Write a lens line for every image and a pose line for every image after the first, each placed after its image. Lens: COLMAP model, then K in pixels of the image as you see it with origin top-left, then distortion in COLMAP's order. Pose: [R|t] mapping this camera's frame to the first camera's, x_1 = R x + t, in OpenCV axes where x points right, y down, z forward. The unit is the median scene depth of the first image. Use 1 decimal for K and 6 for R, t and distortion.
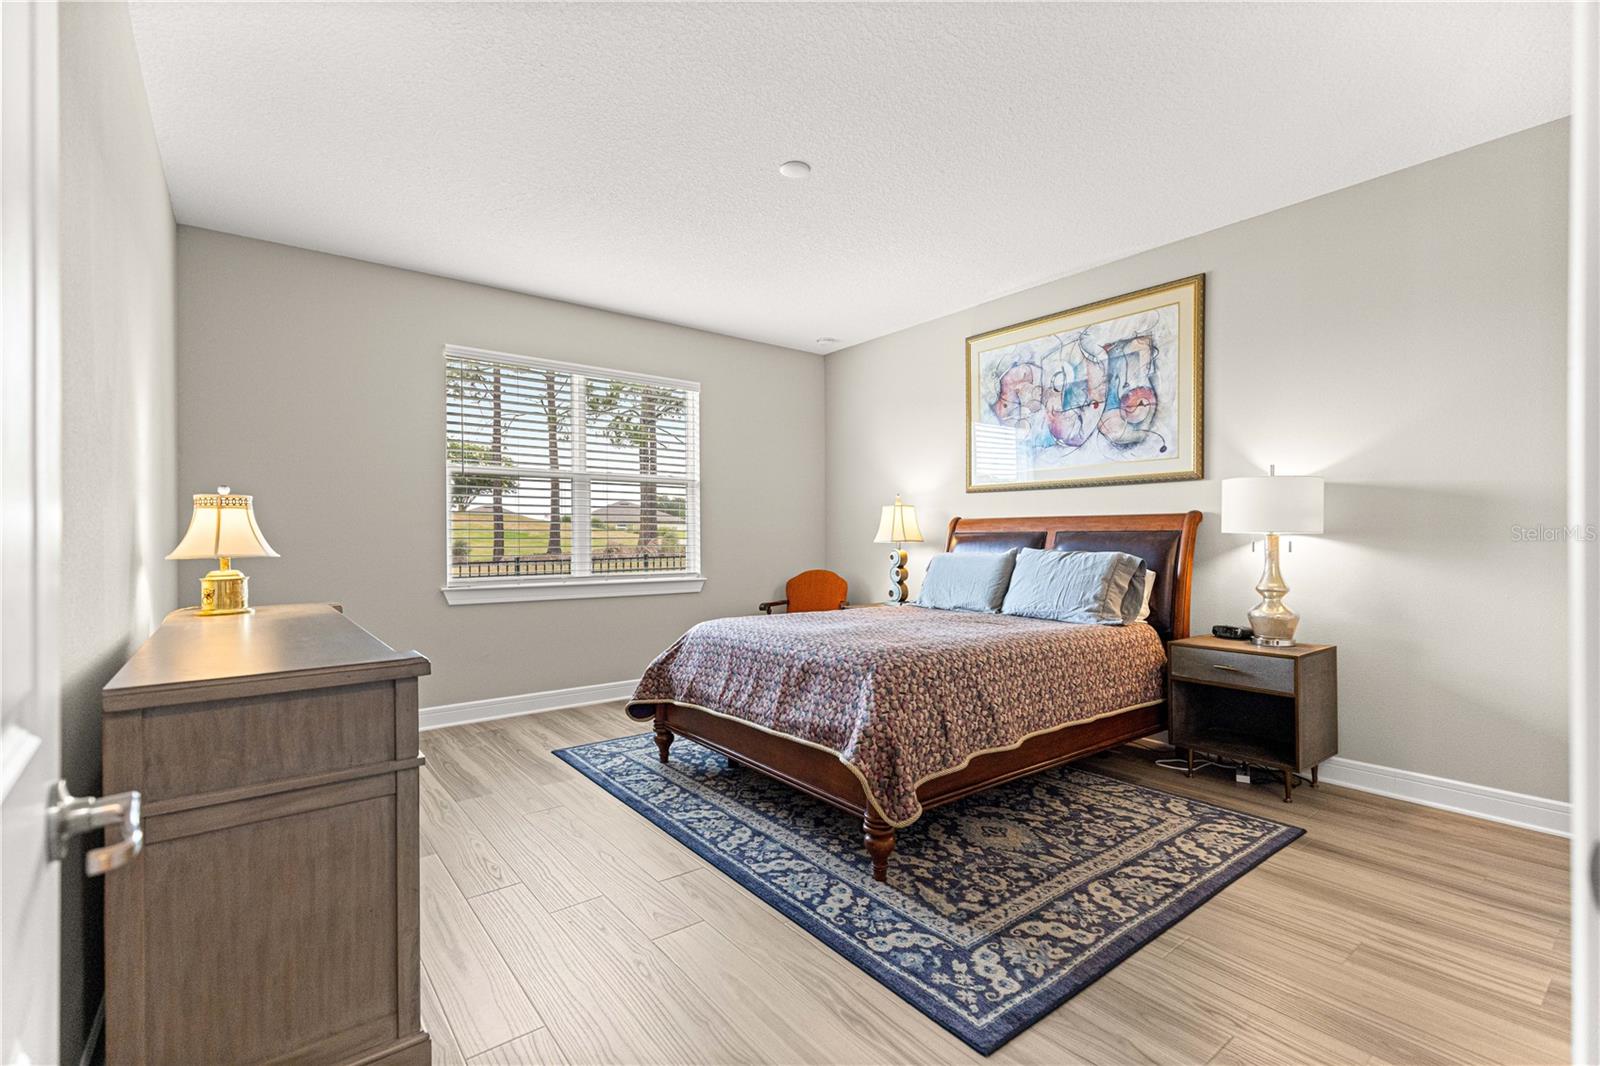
lens RADIAL K [[717.2, 0, 812.7], [0, 717.2, 532.4], [0, 0, 1]] dist [0.010197, -0.002373]
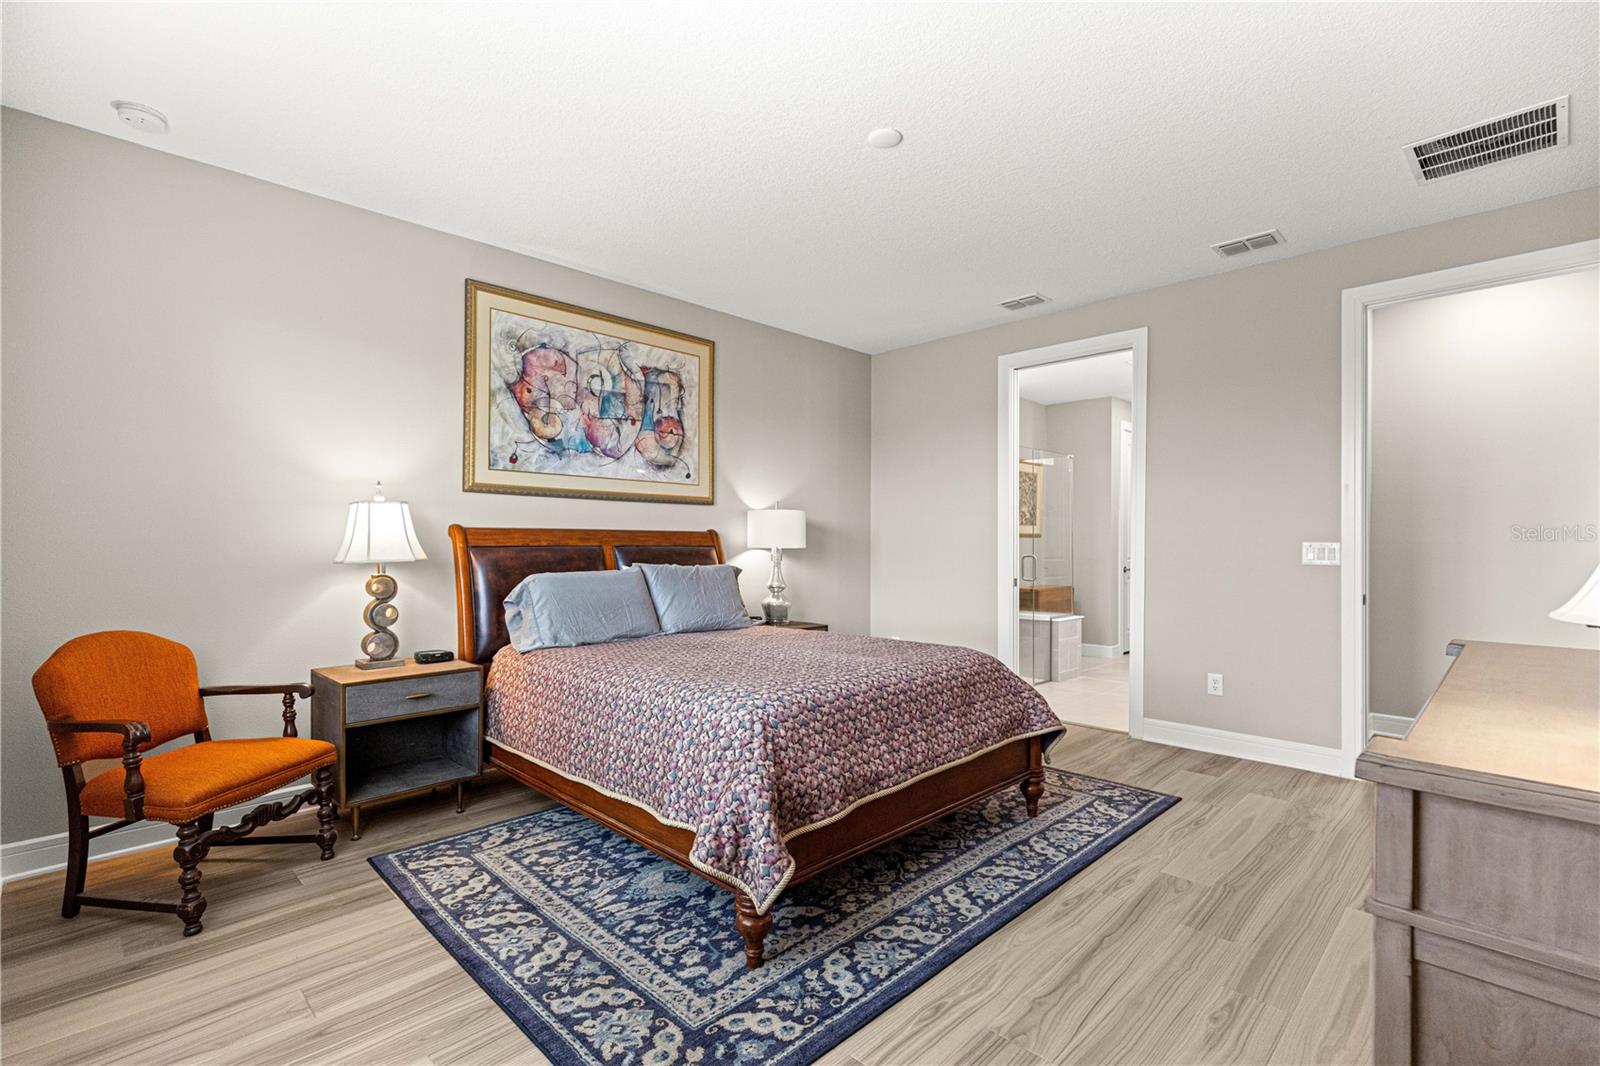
lens RADIAL K [[717.2, 0, 814.6], [0, 717.2, 542.1], [0, 0, 1]] dist [0.010197, -0.002373]
pose [[-0.114394, 0.005315, 0.993421, -0.687287], [-0.006437, 0.999961, -0.006091, -0.002144], [-0.993415, -0.007092, -0.114356, 0.916857]]
